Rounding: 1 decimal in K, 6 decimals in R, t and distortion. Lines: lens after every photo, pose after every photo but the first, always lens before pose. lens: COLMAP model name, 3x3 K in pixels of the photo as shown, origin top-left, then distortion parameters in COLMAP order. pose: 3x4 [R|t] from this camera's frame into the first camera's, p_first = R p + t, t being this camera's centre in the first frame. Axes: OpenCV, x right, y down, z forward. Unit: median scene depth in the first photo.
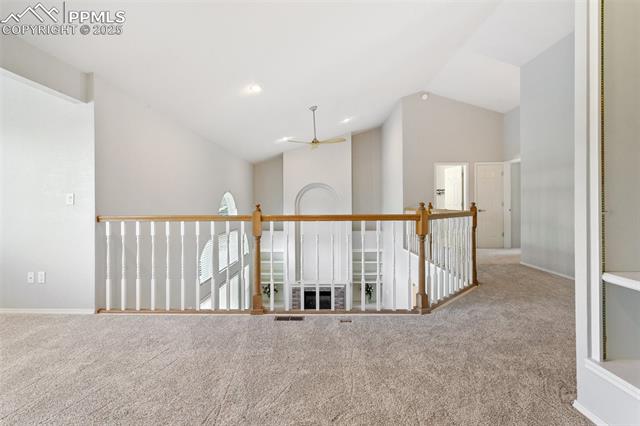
lens RADIAL K [[300.1, 0, 319.4], [0, 300.1, 211.6], [0, 0, 1]] dist [-0.000669, 0.003469]
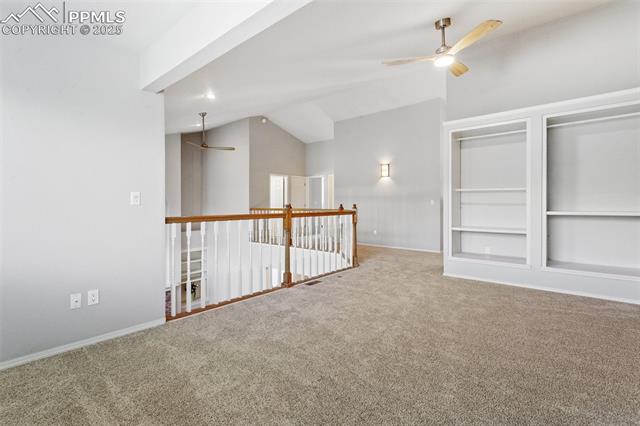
lens RADIAL K [[300.1, 0, 319.9], [0, 300.1, 208.2], [0, 0, 1]] dist [-0.000669, 0.003469]
pose [[0.640783, -0.004961, 0.767706, -0.465536], [0.017415, 0.999816, -0.008076, 0.000711], [-0.767524, 0.018545, 0.640751, 0.014049]]
